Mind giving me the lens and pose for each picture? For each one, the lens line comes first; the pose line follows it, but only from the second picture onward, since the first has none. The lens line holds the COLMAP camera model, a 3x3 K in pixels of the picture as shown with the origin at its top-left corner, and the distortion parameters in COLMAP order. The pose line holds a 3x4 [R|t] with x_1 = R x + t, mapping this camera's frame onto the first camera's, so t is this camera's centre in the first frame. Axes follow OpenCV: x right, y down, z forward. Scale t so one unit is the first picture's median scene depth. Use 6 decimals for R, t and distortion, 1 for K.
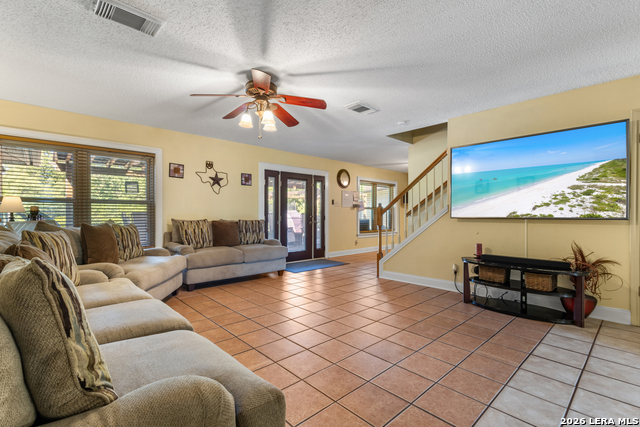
lens RADIAL K [[296.7, 0, 320.0], [0, 296.7, 213.5], [0, 0, 1]] dist [0.003778, 0.001637]
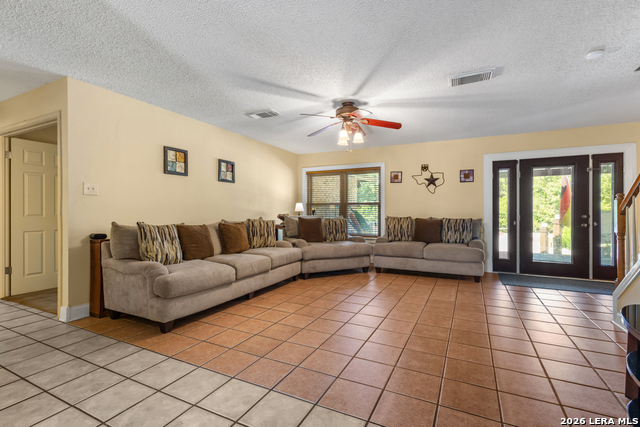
lens RADIAL K [[296.7, 0, 320.0], [0, 296.7, 213.5], [0, 0, 1]] dist [0.003778, 0.001637]
pose [[0.351409, 0.006594, -0.936199, 0.520670], [0.001334, 0.999971, 0.007543, -0.002457], [0.936221, -0.003899, 0.351390, 0.248901]]
